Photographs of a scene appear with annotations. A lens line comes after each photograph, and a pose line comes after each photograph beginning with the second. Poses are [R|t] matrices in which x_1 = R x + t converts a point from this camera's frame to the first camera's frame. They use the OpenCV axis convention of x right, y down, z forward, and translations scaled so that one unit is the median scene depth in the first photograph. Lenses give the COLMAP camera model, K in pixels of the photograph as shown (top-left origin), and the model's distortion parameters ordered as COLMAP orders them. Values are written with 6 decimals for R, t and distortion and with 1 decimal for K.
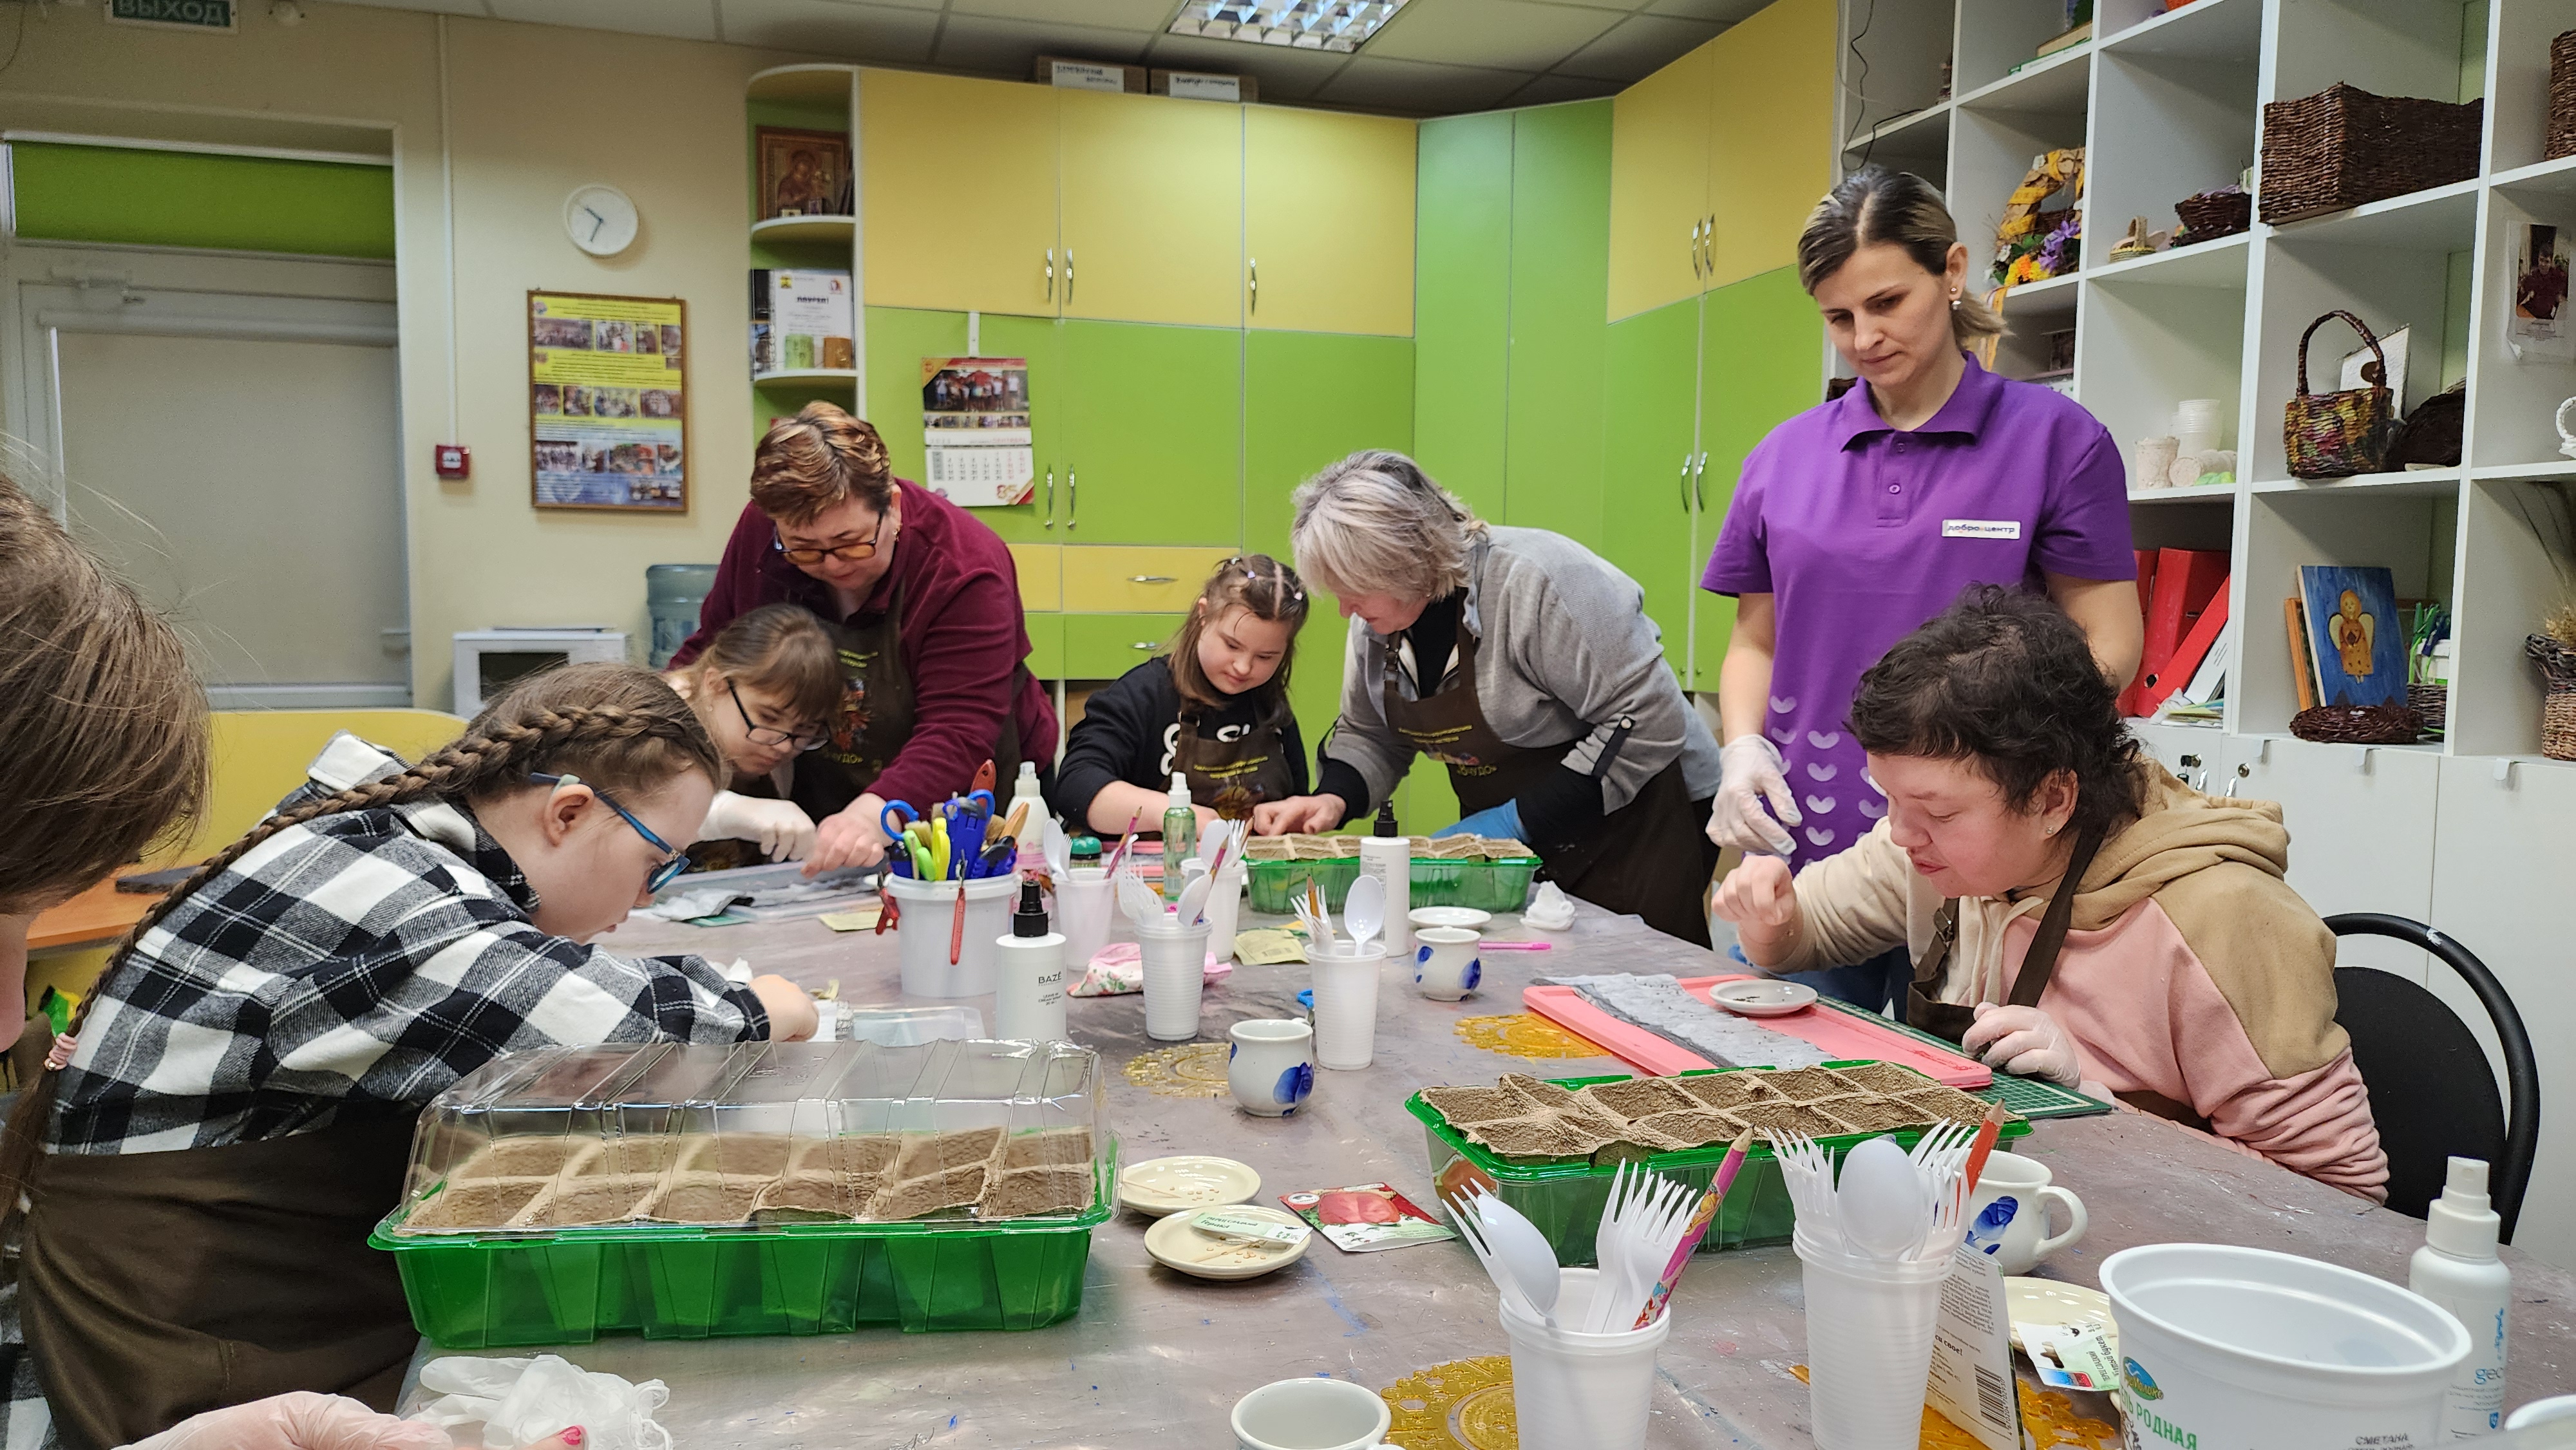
lens RADIAL K [[1742.5, 0, 1288.0], [0, 1742.5, 725.0], [0, 0, 1]] dist [0.087858, -0.078686]
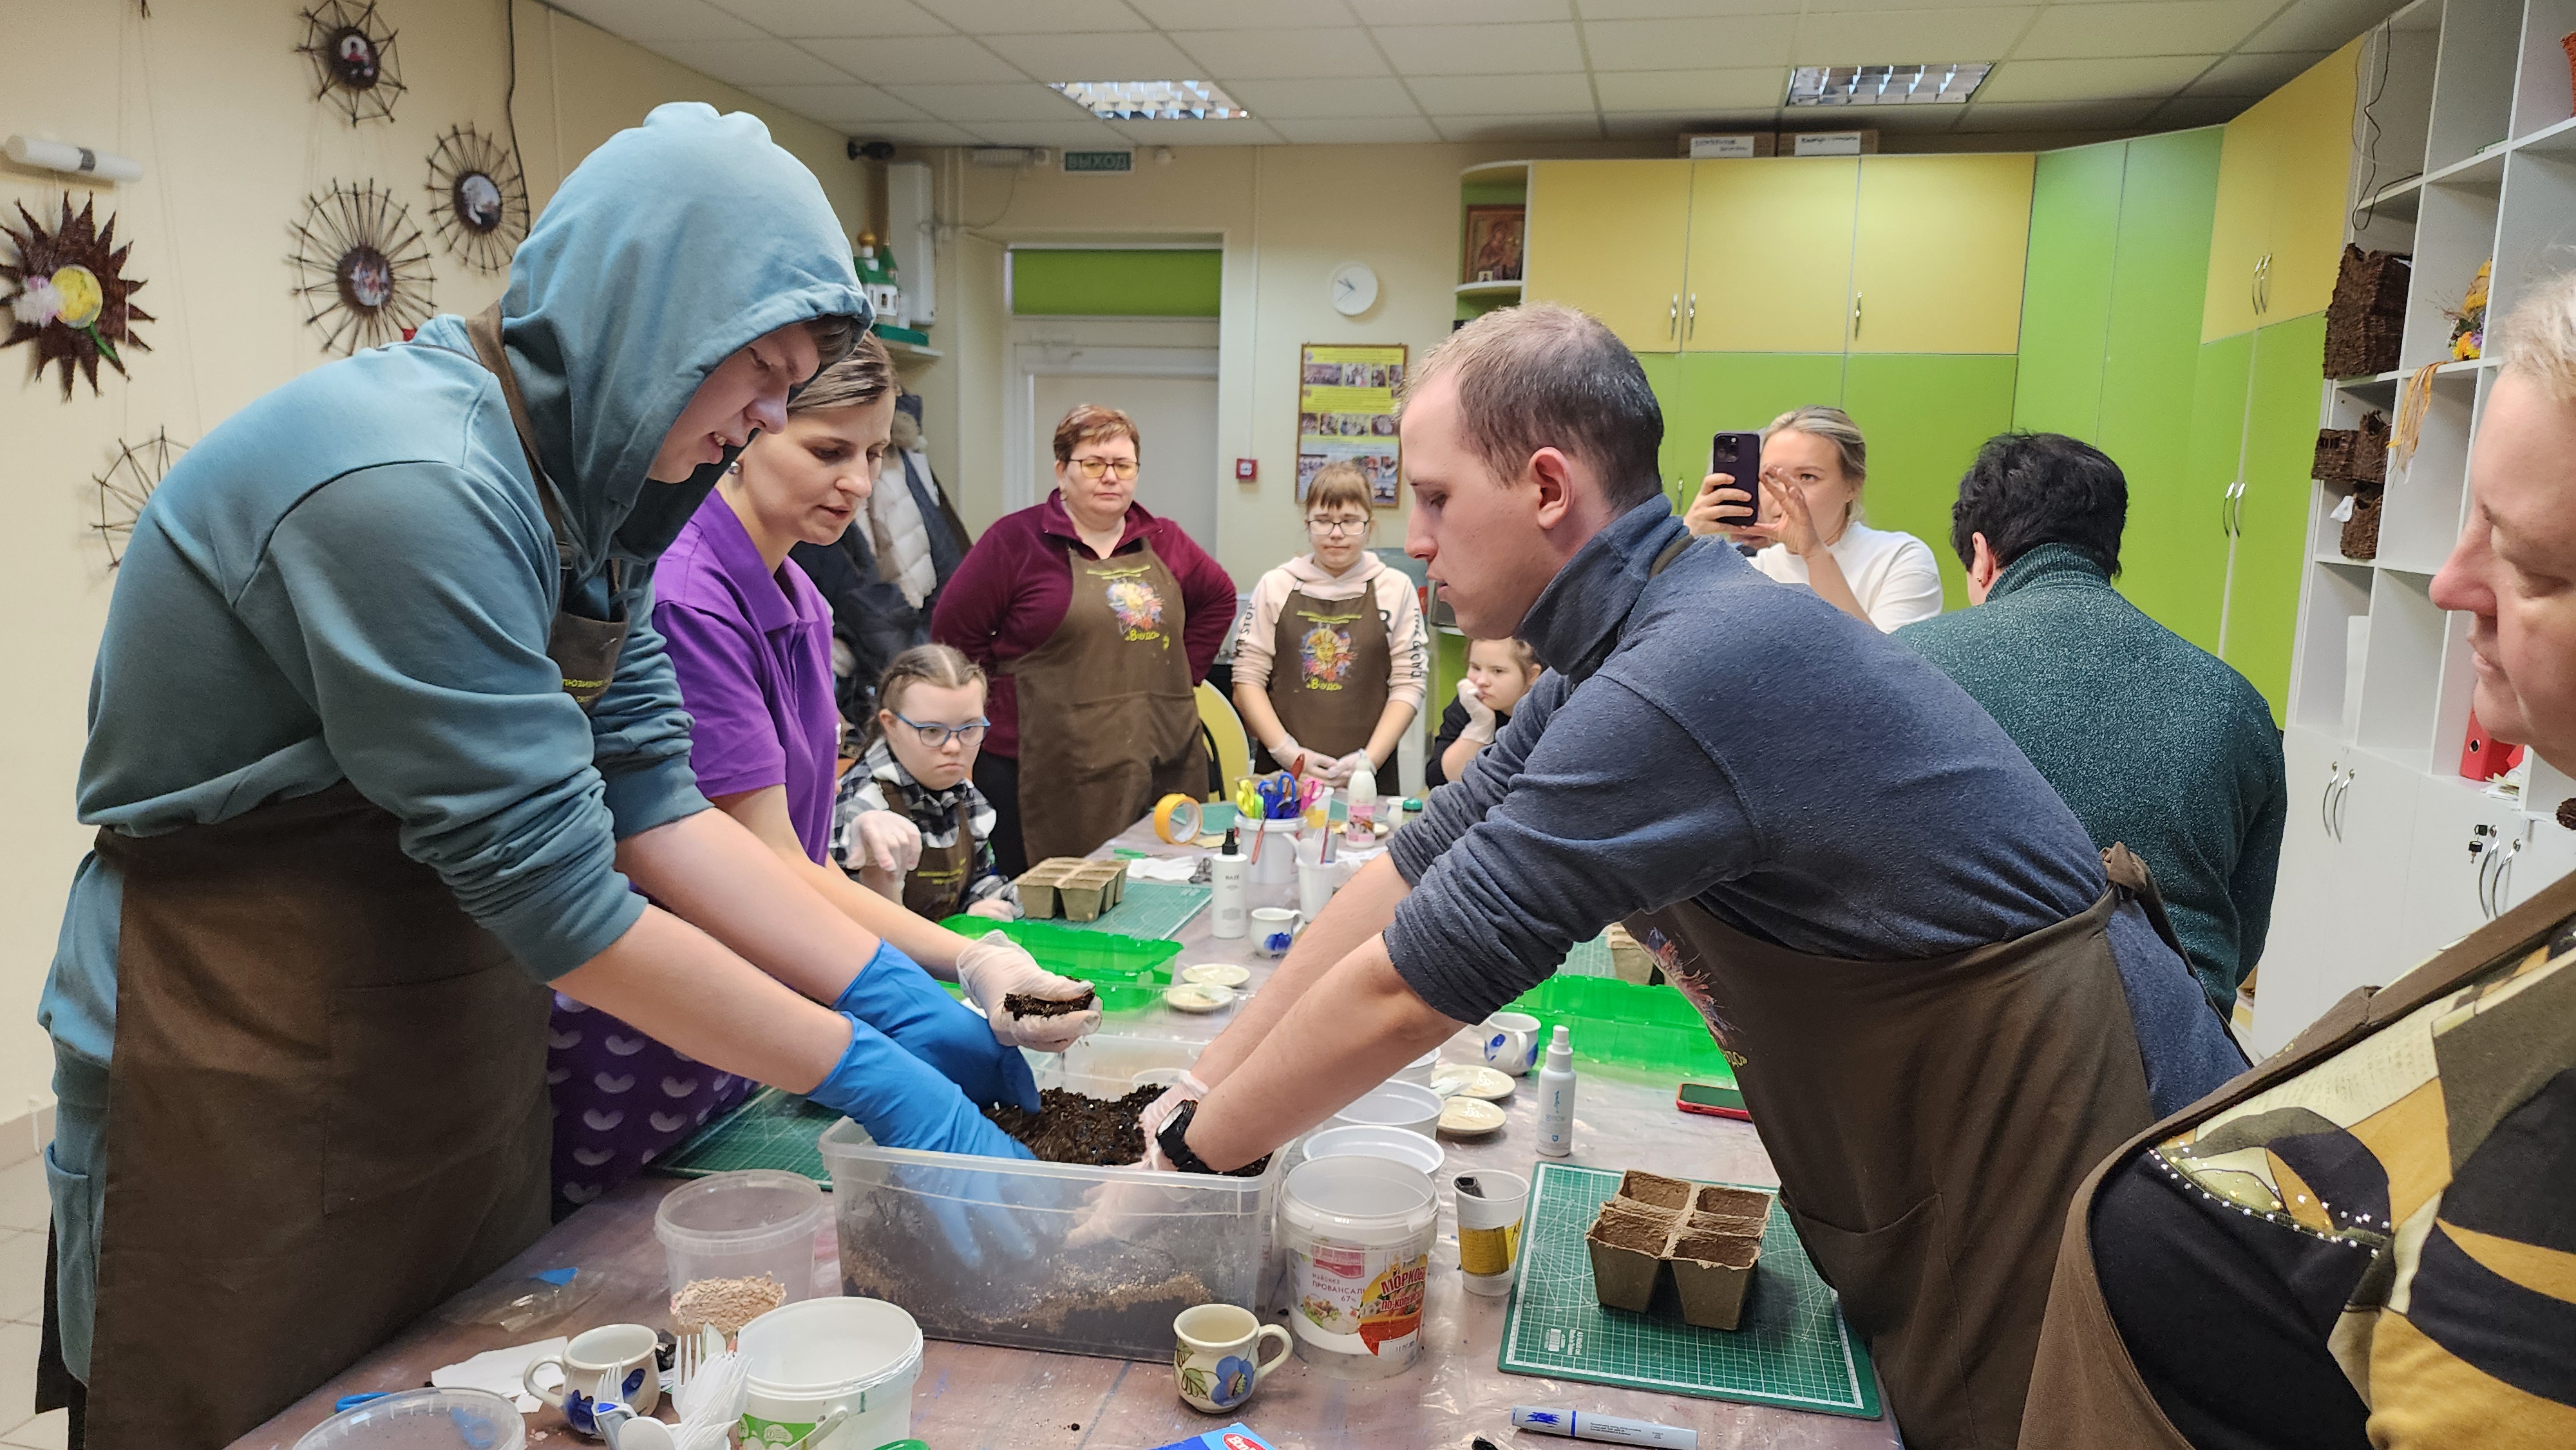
lens RADIAL K [[1742.5, 0, 1288.0], [0, 1742.5, 725.0], [0, 0, 1]] dist [0.087858, -0.078686]
pose [[0.868684, 0.086349, -0.487782, 0.242012], [-0.059813, 0.995769, 0.069756, -0.046089], [0.491742, -0.031420, 0.870174, -0.184132]]
